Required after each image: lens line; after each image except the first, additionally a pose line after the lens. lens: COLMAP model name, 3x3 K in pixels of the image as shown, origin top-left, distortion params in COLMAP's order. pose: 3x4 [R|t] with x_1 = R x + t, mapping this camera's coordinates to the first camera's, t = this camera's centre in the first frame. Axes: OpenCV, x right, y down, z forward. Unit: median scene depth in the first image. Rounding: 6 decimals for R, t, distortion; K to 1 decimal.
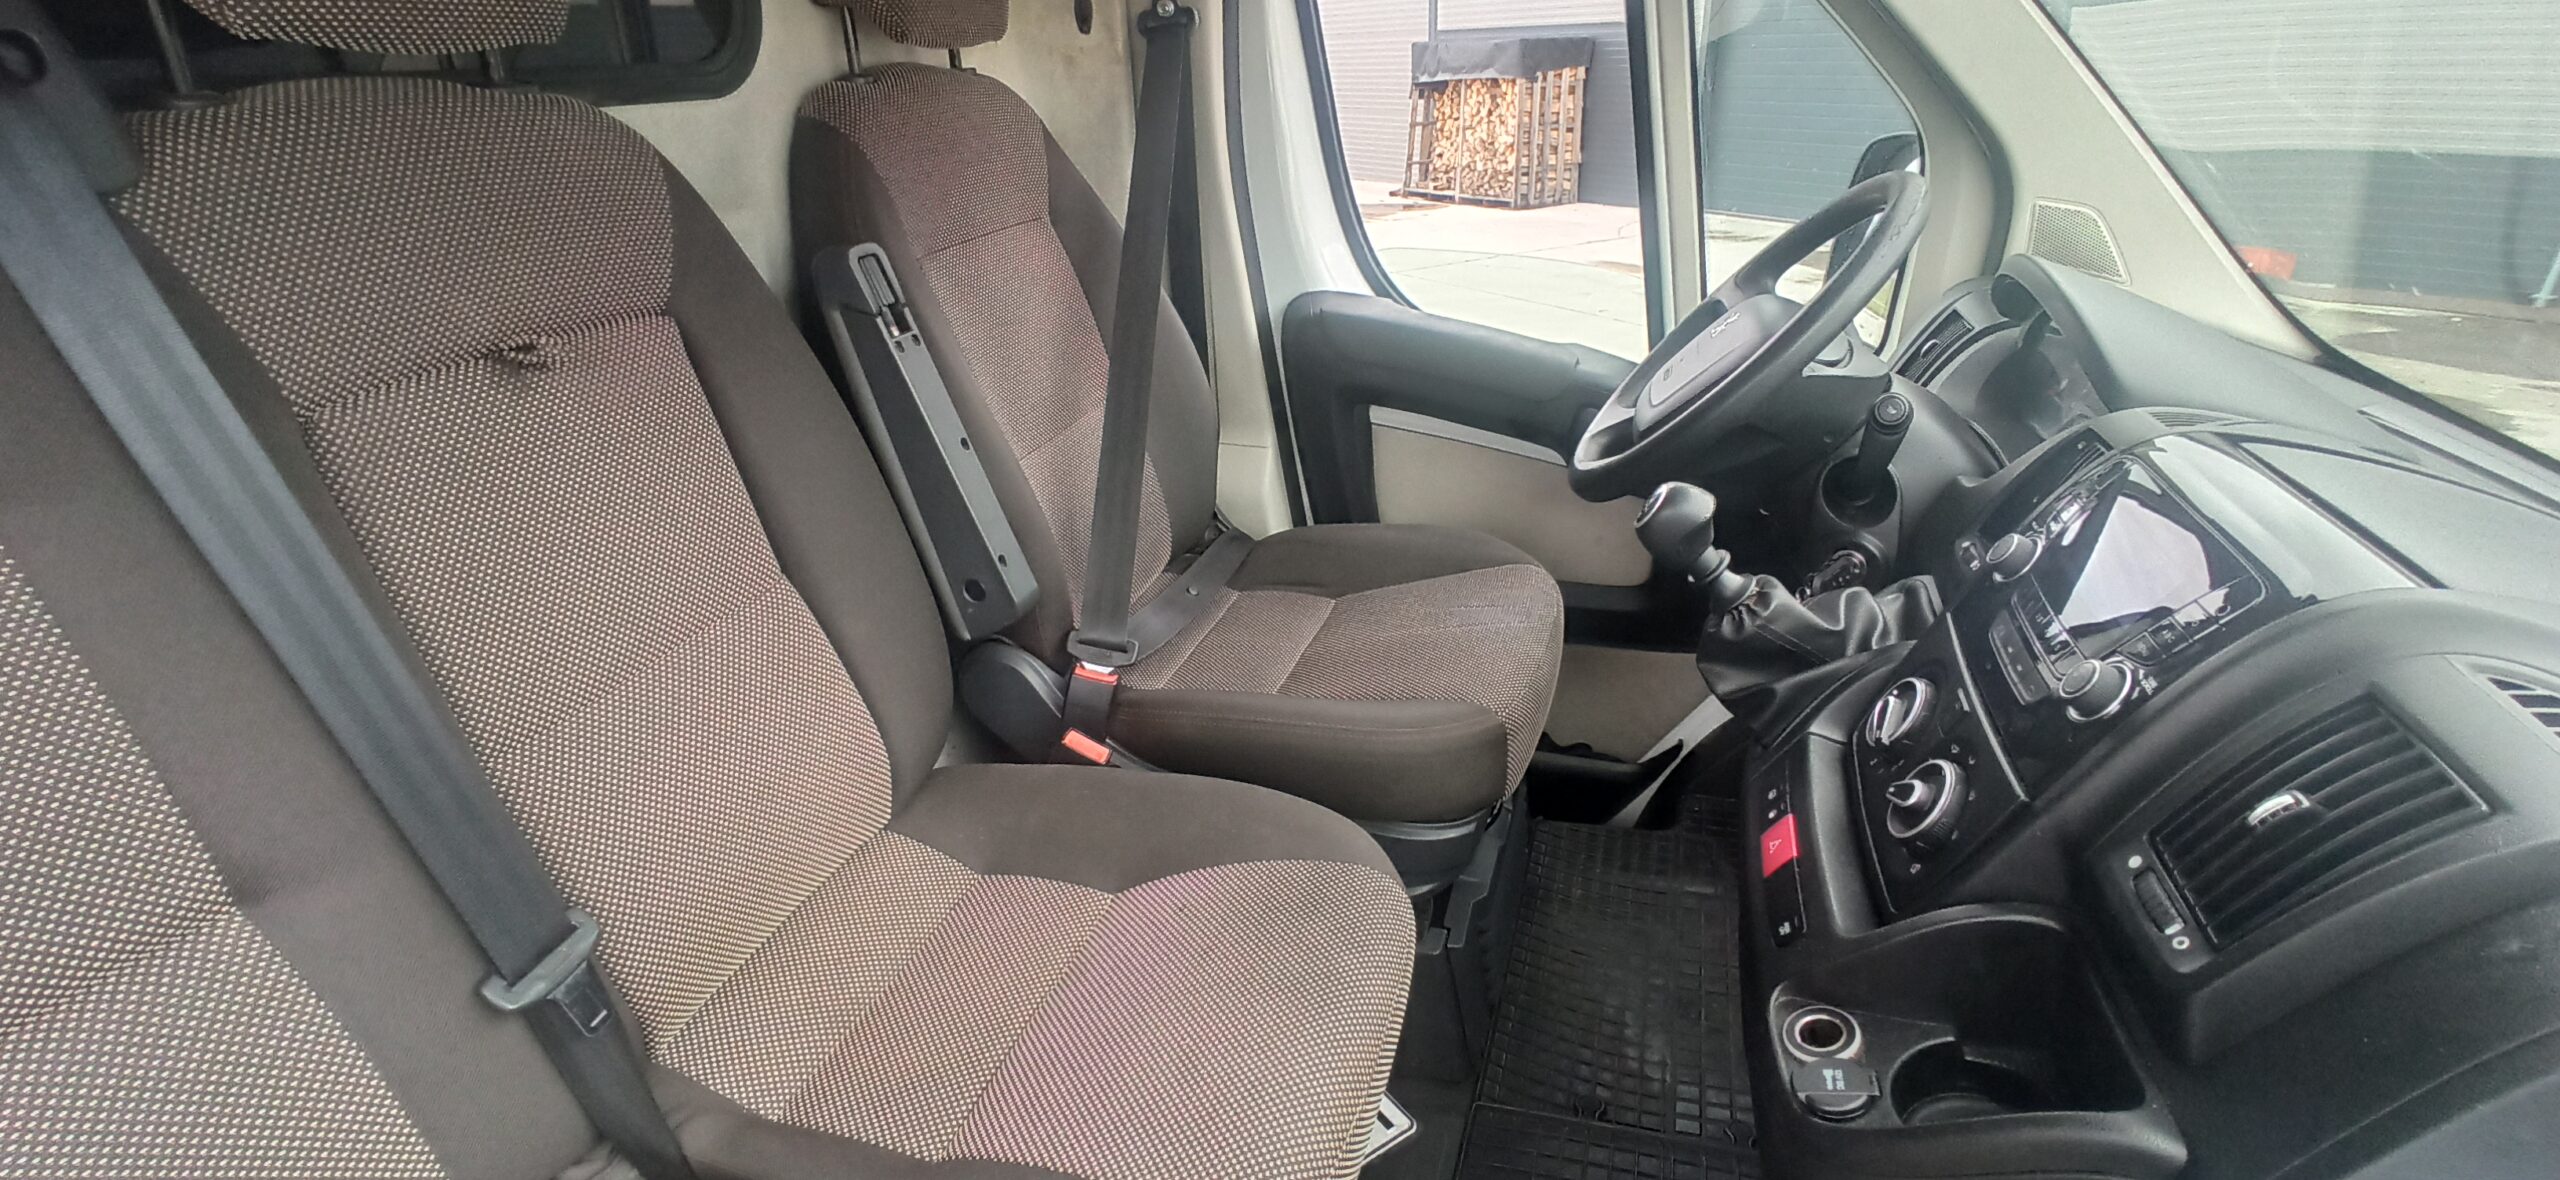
lens RADIAL K [[1167.3, 0, 1281.1], [0, 1167.3, 654.5], [0, 0, 1]] dist [0.016361, 0.000370]
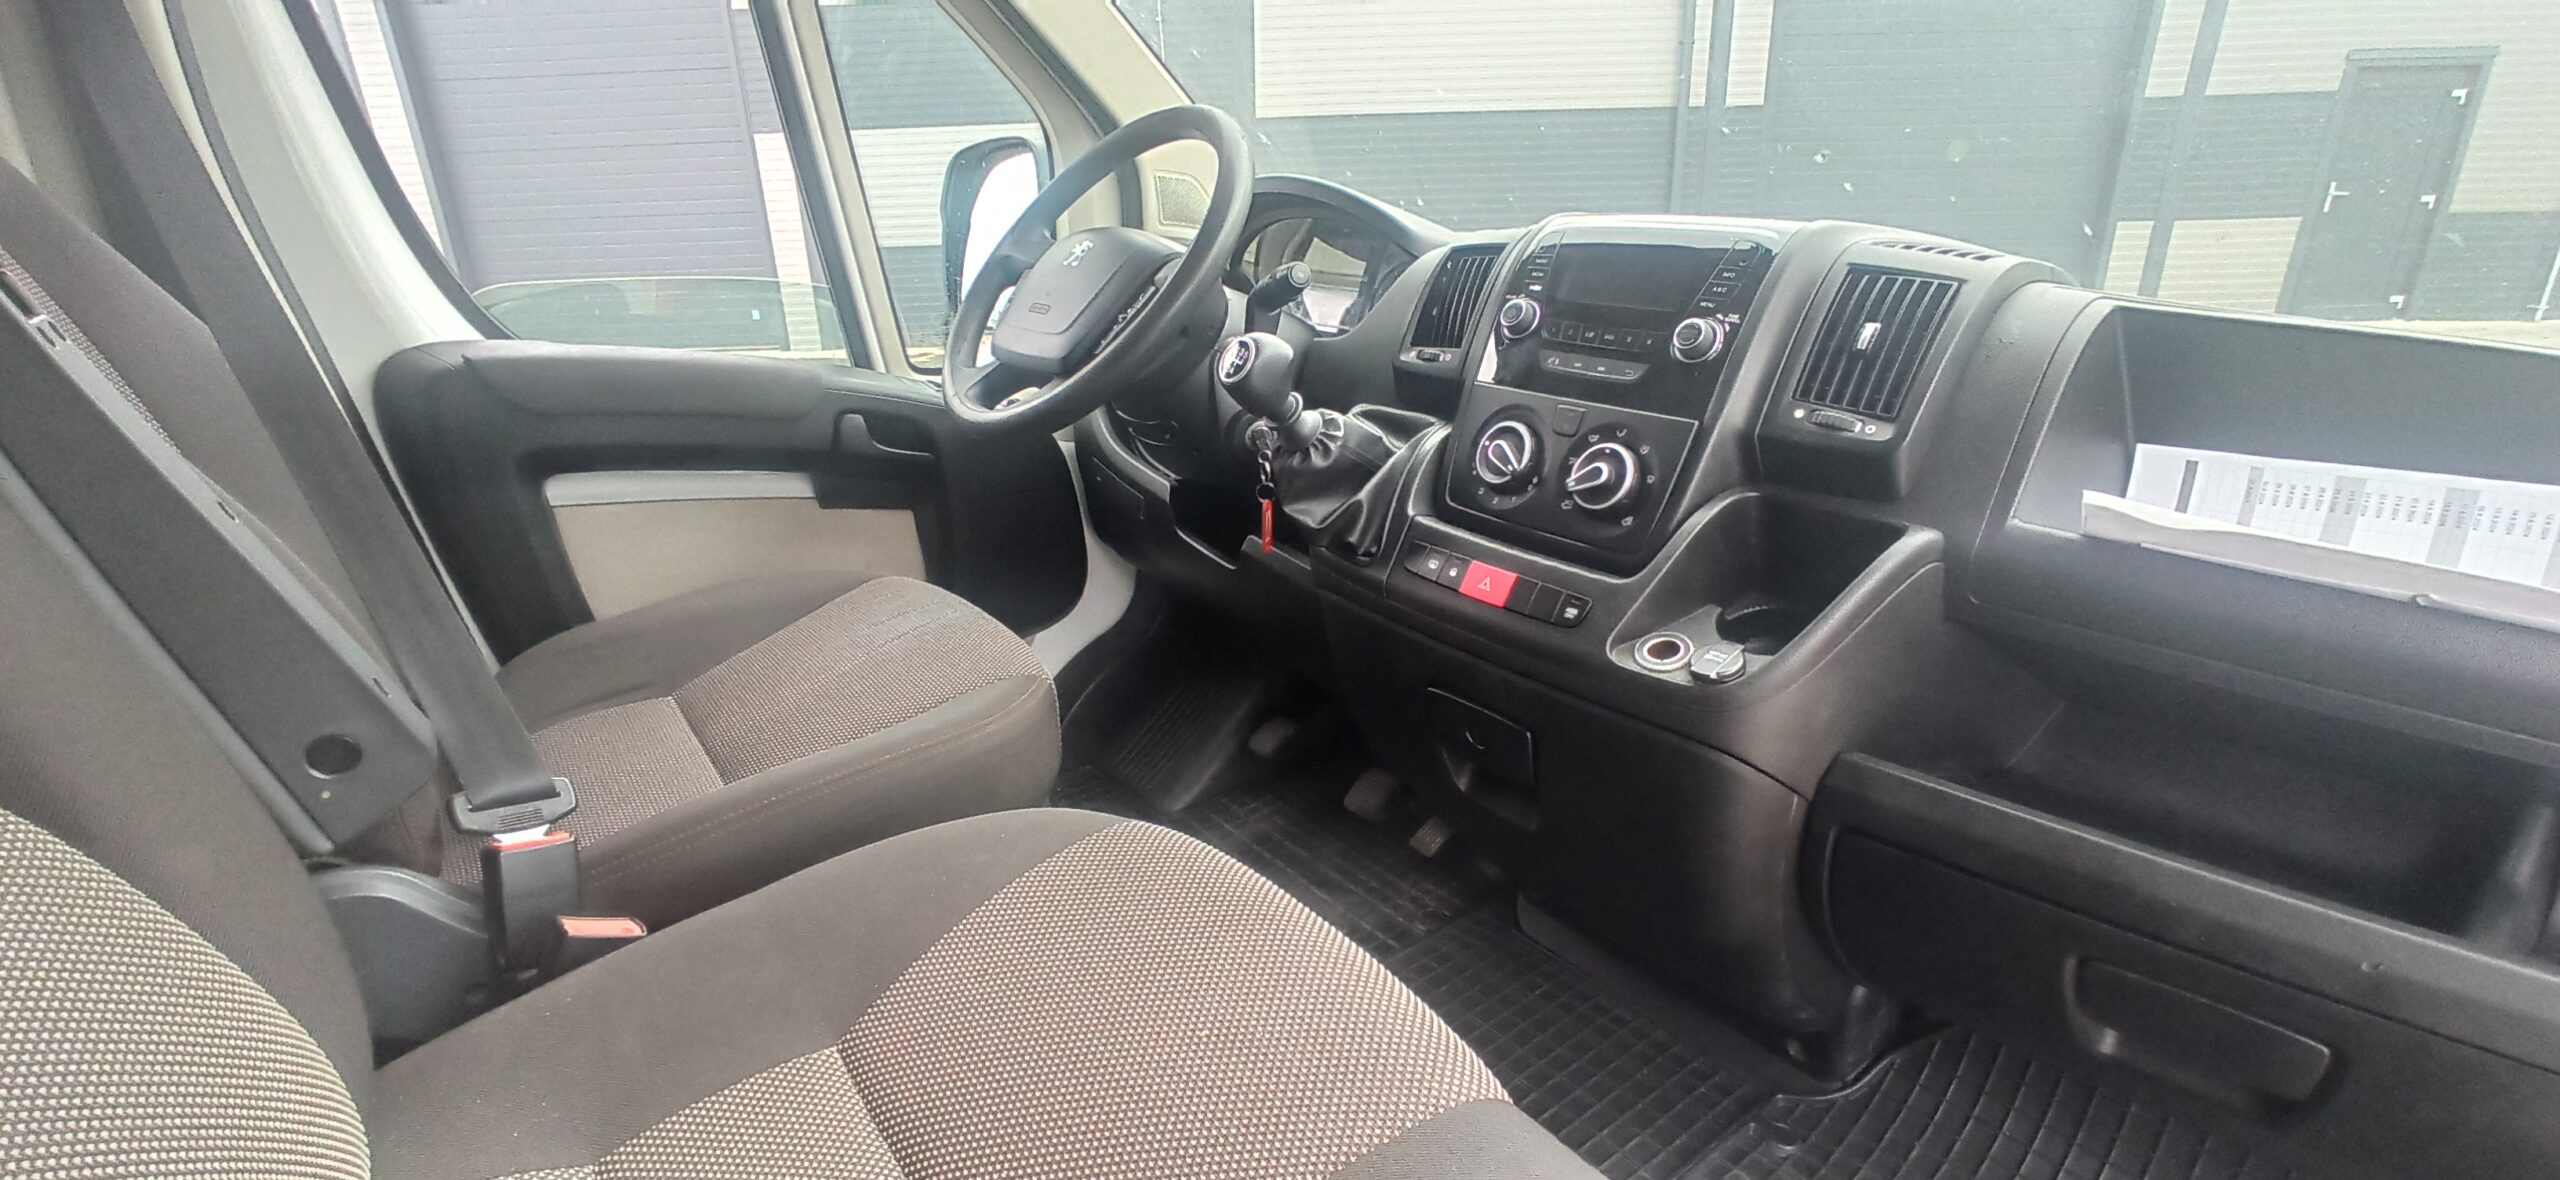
lens RADIAL K [[1194.9, 0, 1279.4], [0, 1194.9, 618.0], [0, 0, 1]] dist [-0.040994, 0.021717]
pose [[0.578311, -0.283426, 0.765001, -0.495013], [0.390796, 0.919367, 0.045191, 0.046758], [-0.716125, 0.272825, 0.642441, 0.304558]]
